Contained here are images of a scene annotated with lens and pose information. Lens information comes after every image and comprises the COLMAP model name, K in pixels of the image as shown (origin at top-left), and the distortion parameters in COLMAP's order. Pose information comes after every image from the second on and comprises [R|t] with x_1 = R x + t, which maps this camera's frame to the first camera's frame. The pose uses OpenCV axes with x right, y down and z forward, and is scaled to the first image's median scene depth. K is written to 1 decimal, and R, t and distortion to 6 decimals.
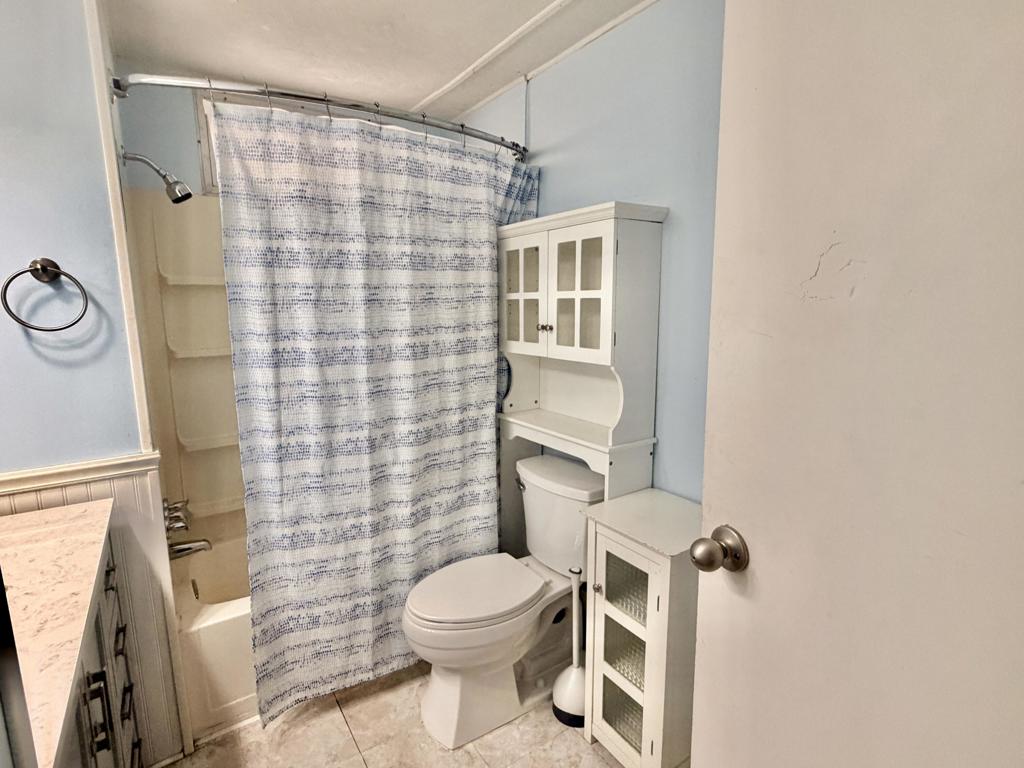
lens RADIAL K [[512.3, 0, 507.3], [0, 512.3, 383.1], [0, 0, 1]] dist [0.000041, 0.000059]
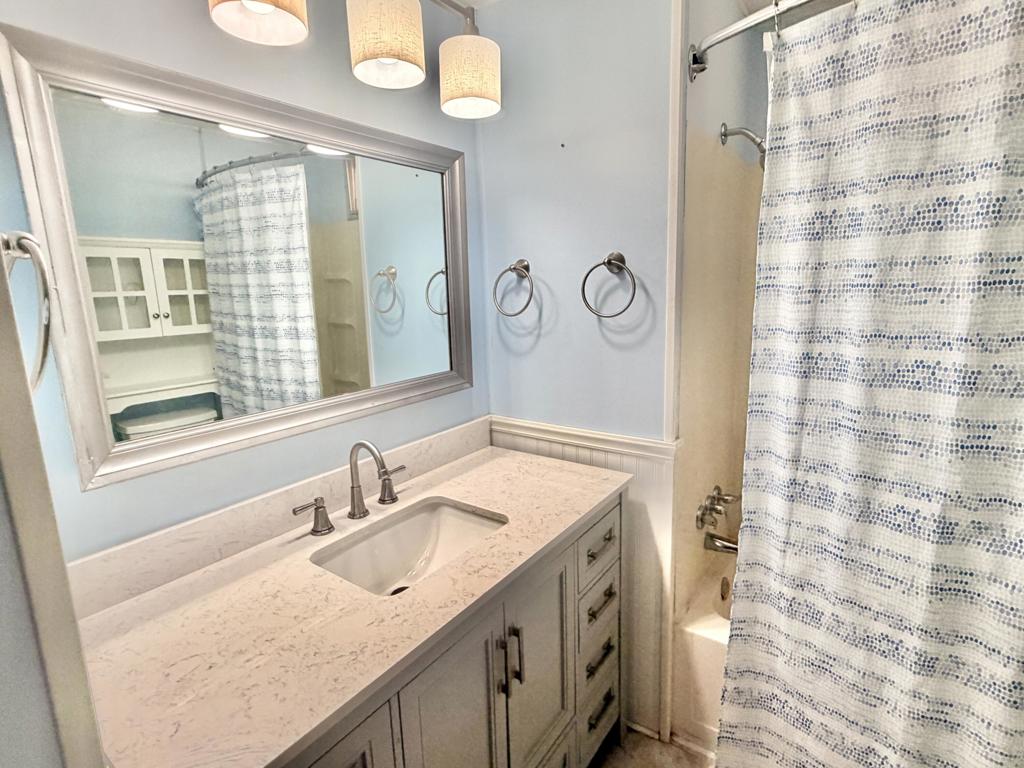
lens RADIAL K [[512.3, 0, 518.7], [0, 512.3, 381.3], [0, 0, 1]] dist [0.000041, 0.000059]
pose [[0.335377, 0.167379, -0.927096, 0.090232], [-0.115992, 0.983939, 0.135681, -0.073692], [0.934916, 0.062031, 0.349405, 0.340131]]
